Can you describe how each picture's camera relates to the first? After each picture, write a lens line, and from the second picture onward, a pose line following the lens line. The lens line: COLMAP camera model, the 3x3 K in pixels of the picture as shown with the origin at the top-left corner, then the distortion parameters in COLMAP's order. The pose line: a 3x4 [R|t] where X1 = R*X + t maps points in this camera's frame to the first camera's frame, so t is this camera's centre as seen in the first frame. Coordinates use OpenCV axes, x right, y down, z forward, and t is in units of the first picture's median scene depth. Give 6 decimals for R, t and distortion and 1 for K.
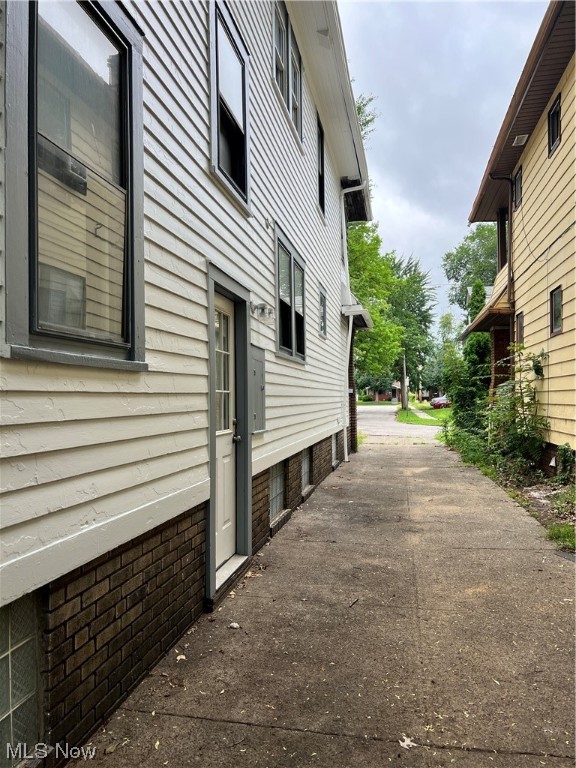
lens RADIAL K [[584.3, 0, 288.1], [0, 584.3, 385.3], [0, 0, 1]] dist [0.004563, 0.001672]
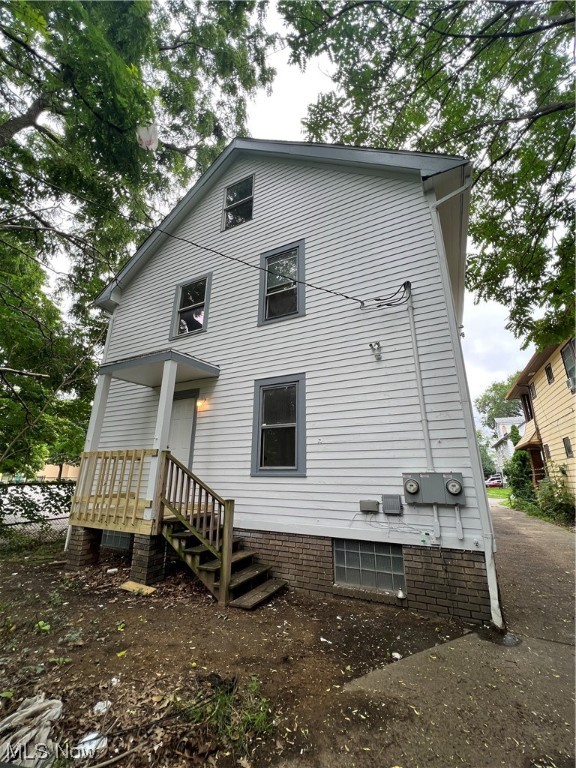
lens RADIAL K [[307.2, 0, 288.1], [0, 307.2, 383.3], [0, 0, 1]] dist [0.000009, -0.000013]
pose [[0.961879, -0.067128, -0.265110, -0.246749], [-0.007994, 0.962090, -0.272615, -0.023130], [0.273360, 0.264342, 0.924877, -0.460064]]
